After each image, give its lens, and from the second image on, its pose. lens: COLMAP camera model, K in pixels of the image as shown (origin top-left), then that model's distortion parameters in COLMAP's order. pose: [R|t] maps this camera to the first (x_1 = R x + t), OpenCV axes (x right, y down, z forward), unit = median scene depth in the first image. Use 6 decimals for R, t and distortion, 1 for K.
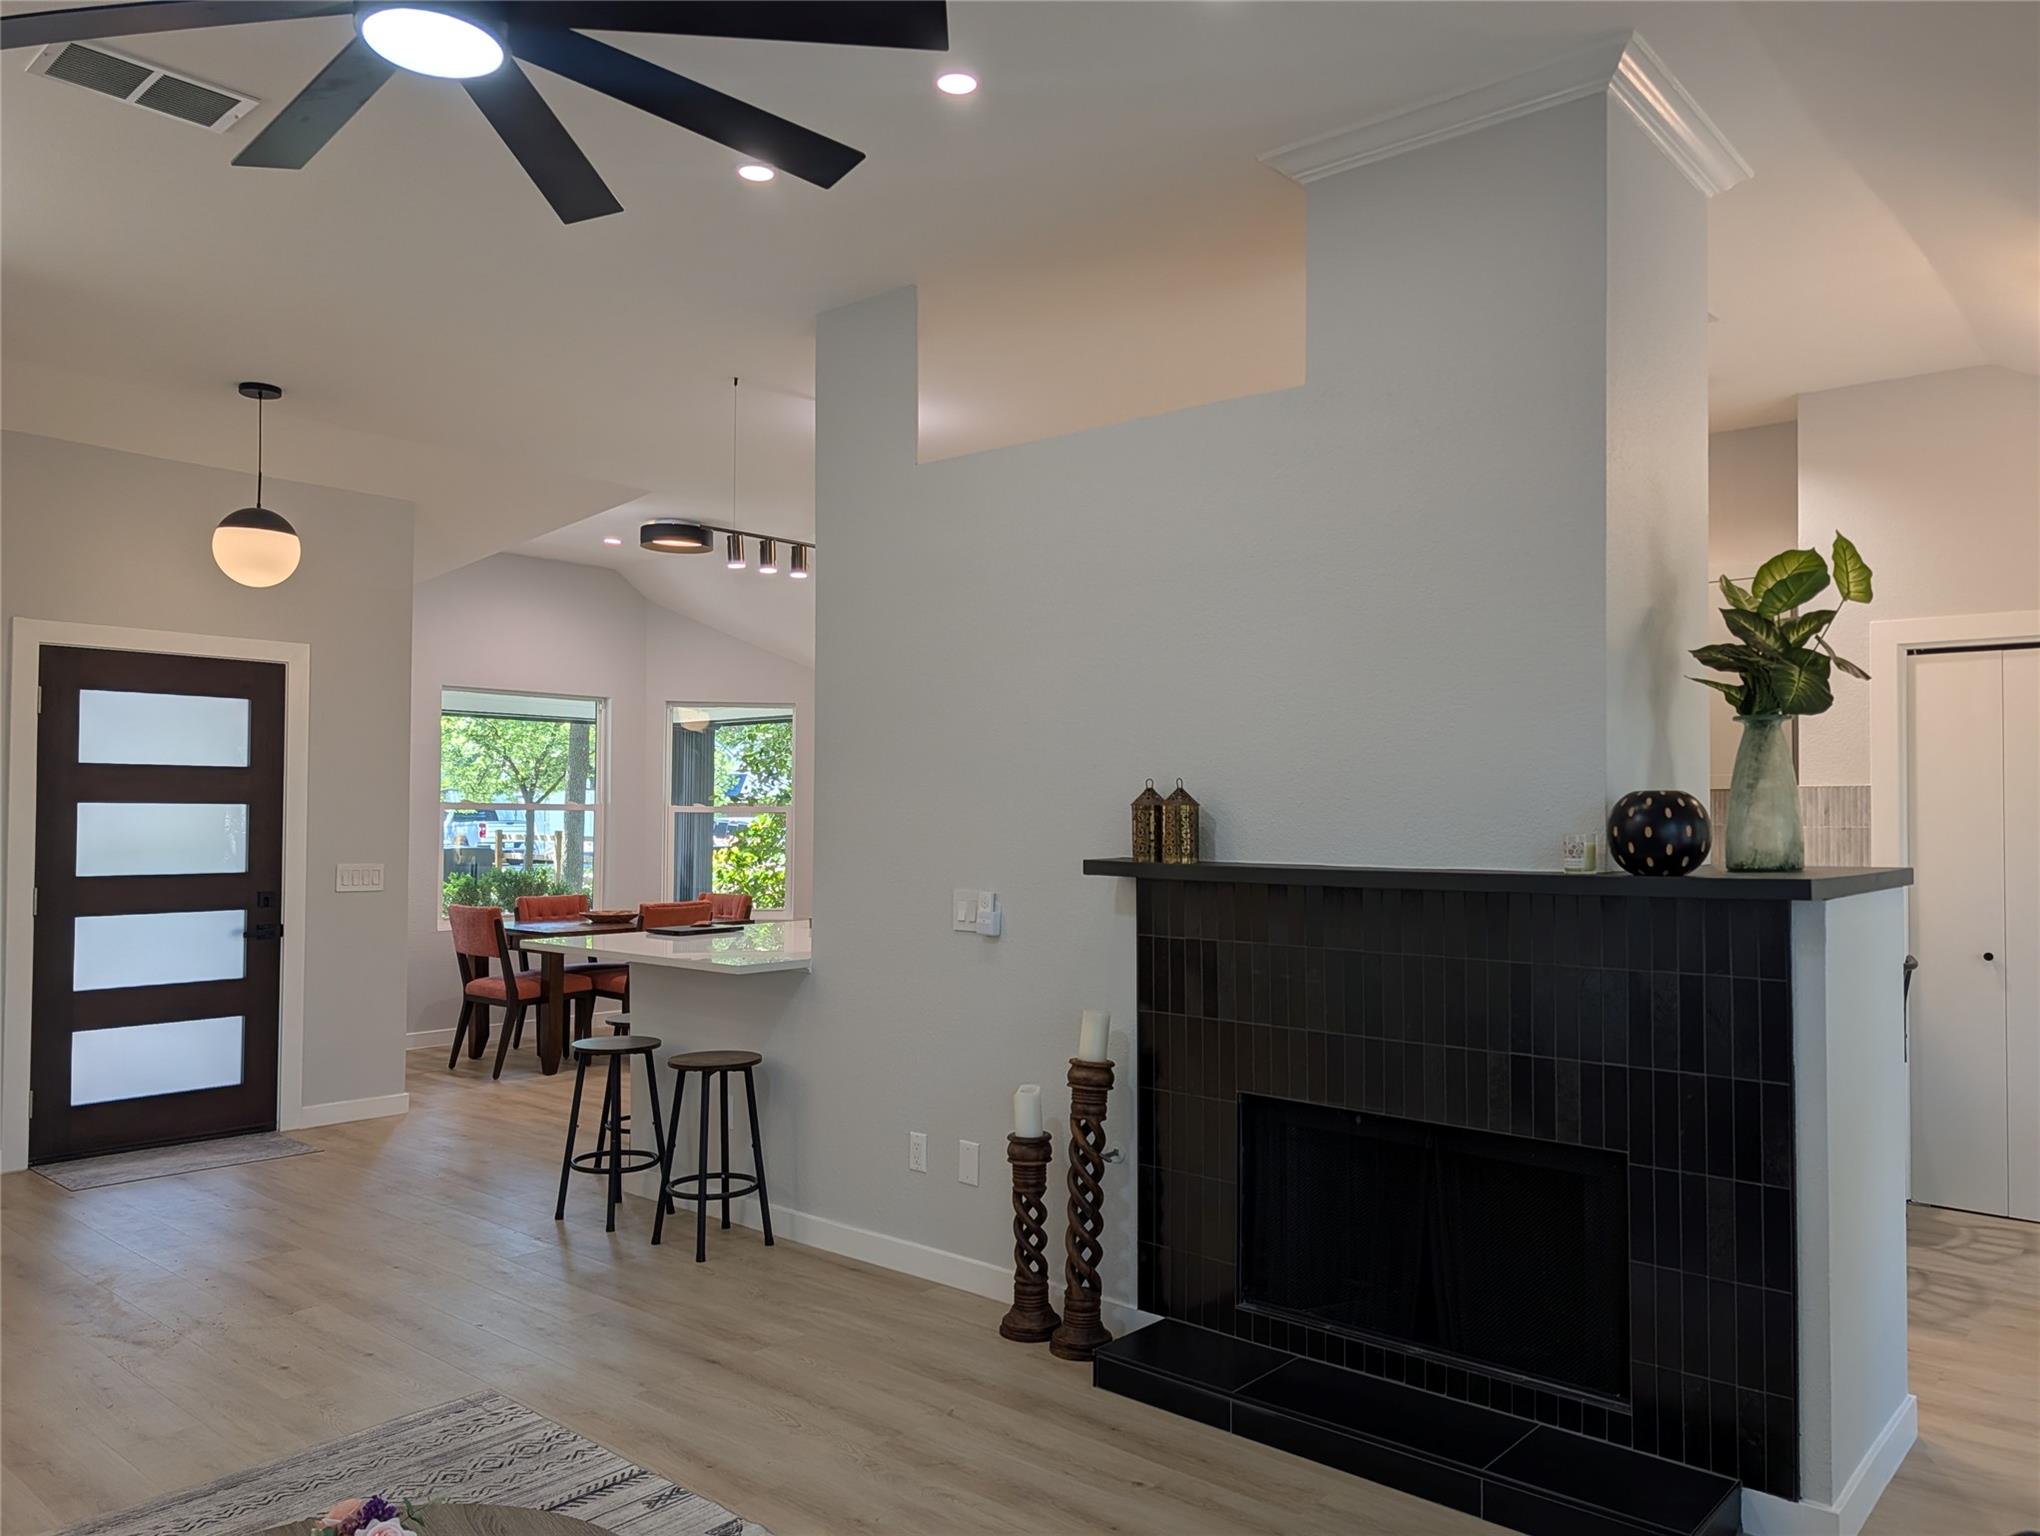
lens RADIAL K [[1476.2, 0, 1019.1], [0, 1476.2, 779.8], [0, 0, 1]] dist [0.008296, 0.002760]
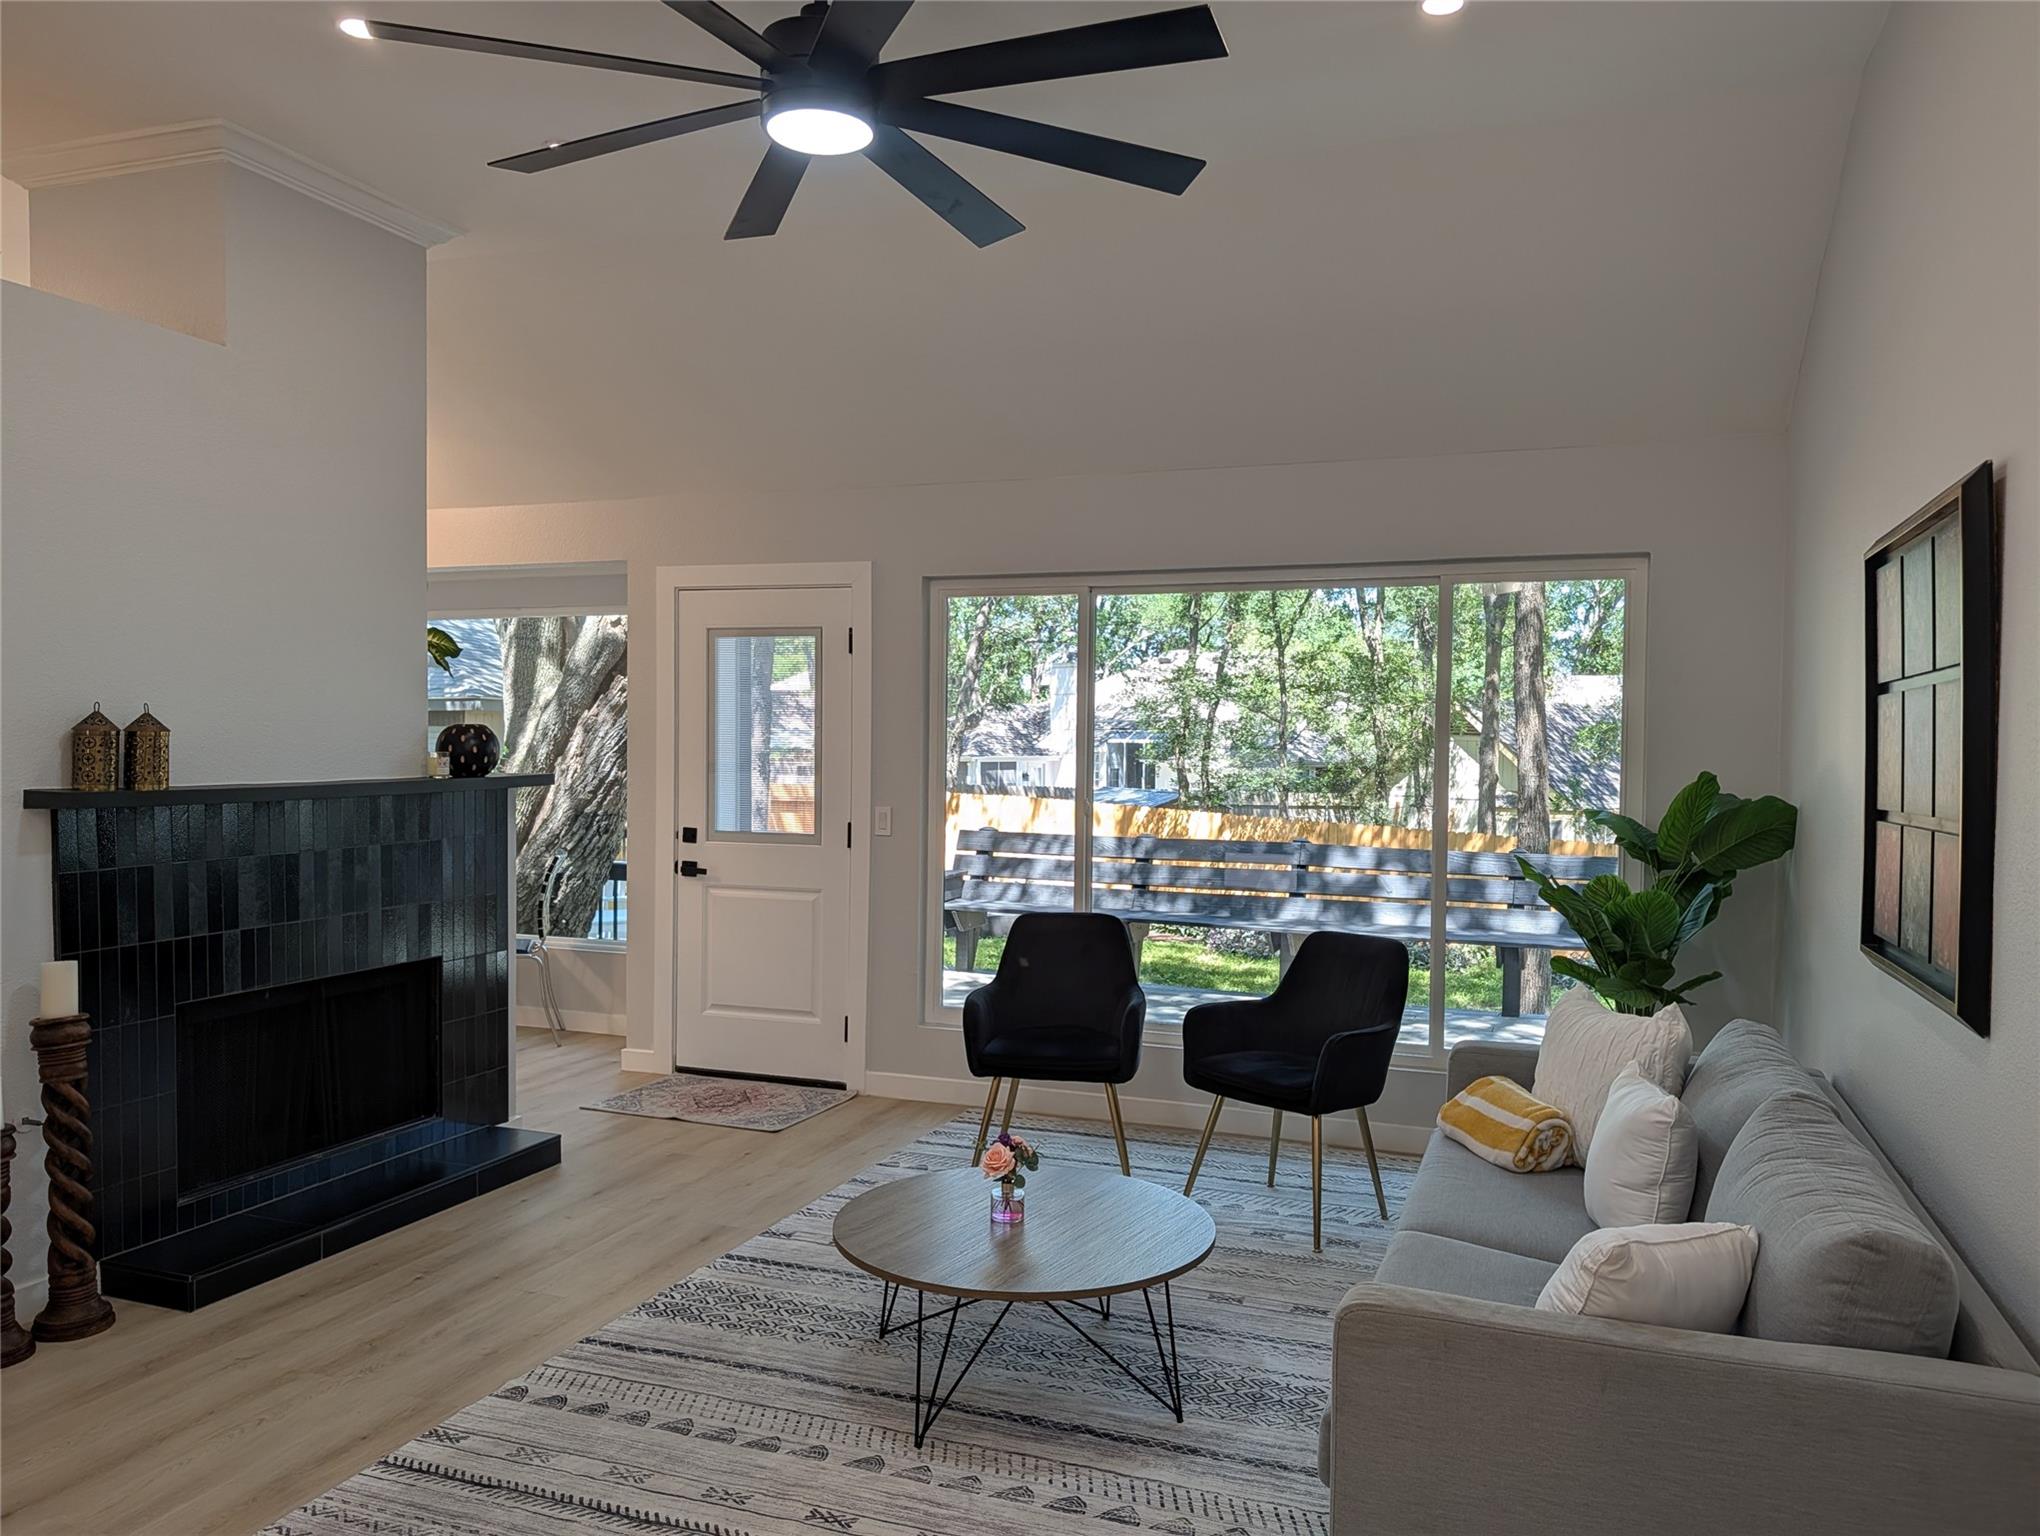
lens RADIAL K [[1476.2, 0, 1019.1], [0, 1476.2, 779.8], [0, 0, 1]] dist [0.008296, 0.002760]
pose [[-0.342913, -0.034318, 0.938740, -1.142138], [-0.025873, 0.999298, 0.027080, 0.008482], [-0.939011, -0.015002, -0.343561, 0.877445]]
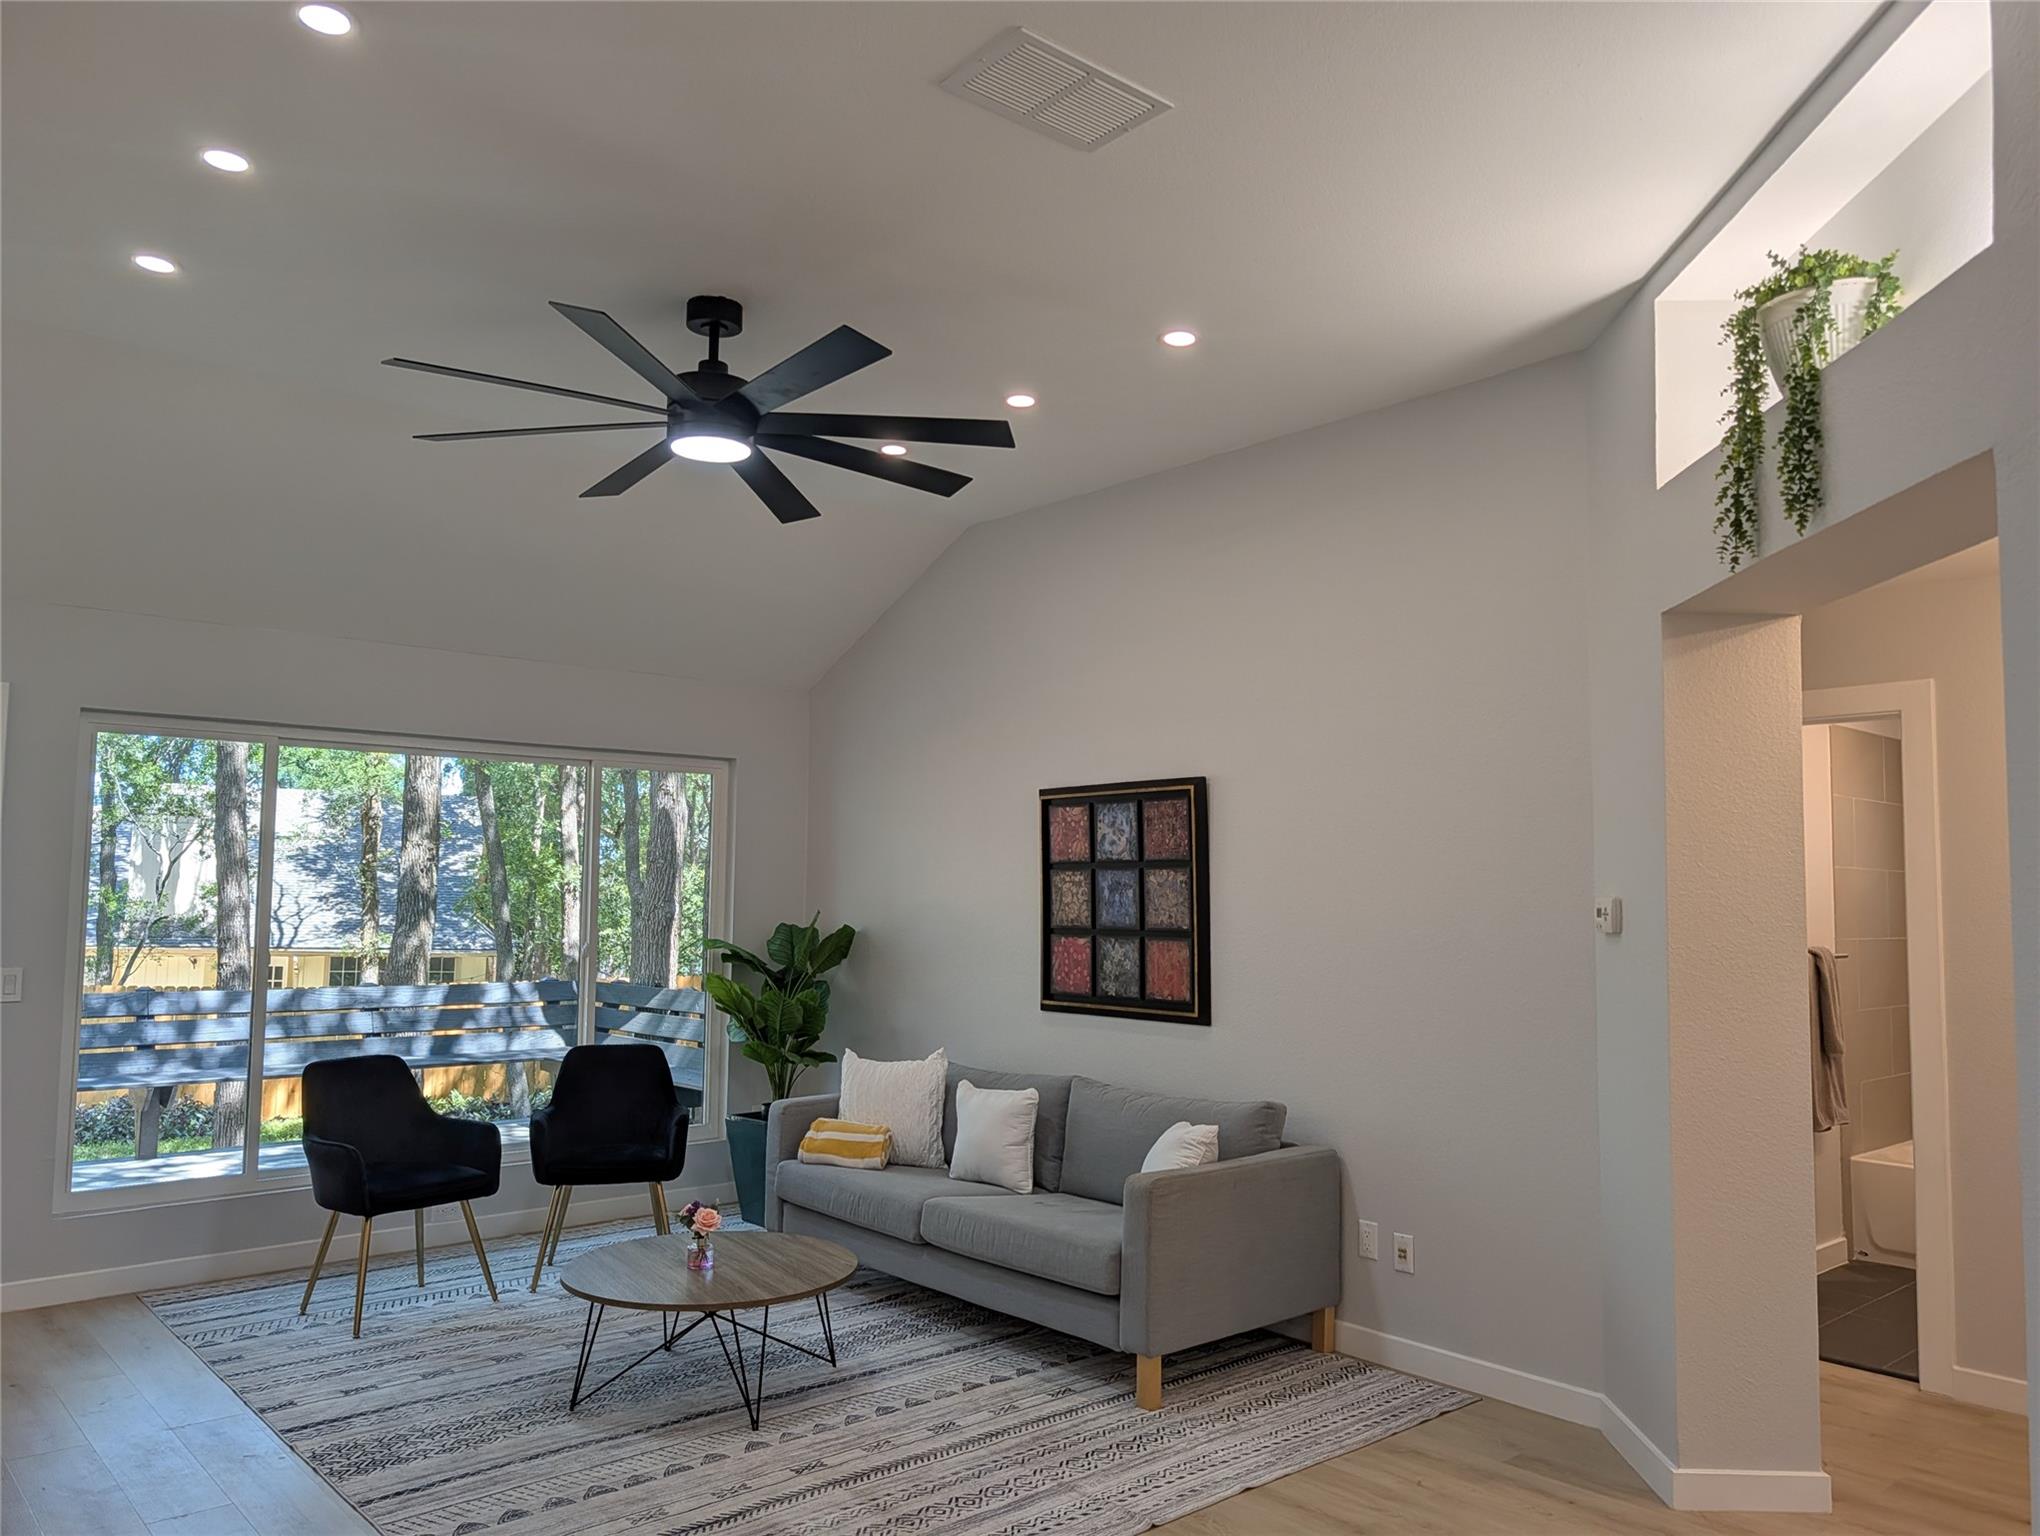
lens RADIAL K [[1476.2, 0, 1019.1], [0, 1476.2, 779.8], [0, 0, 1]] dist [0.008296, 0.002760]
pose [[-0.990191, -0.004144, 0.139657, -0.685092], [-0.016681, 0.995917, -0.088719, 0.016934], [-0.138719, -0.090178, -0.986218, 1.786127]]
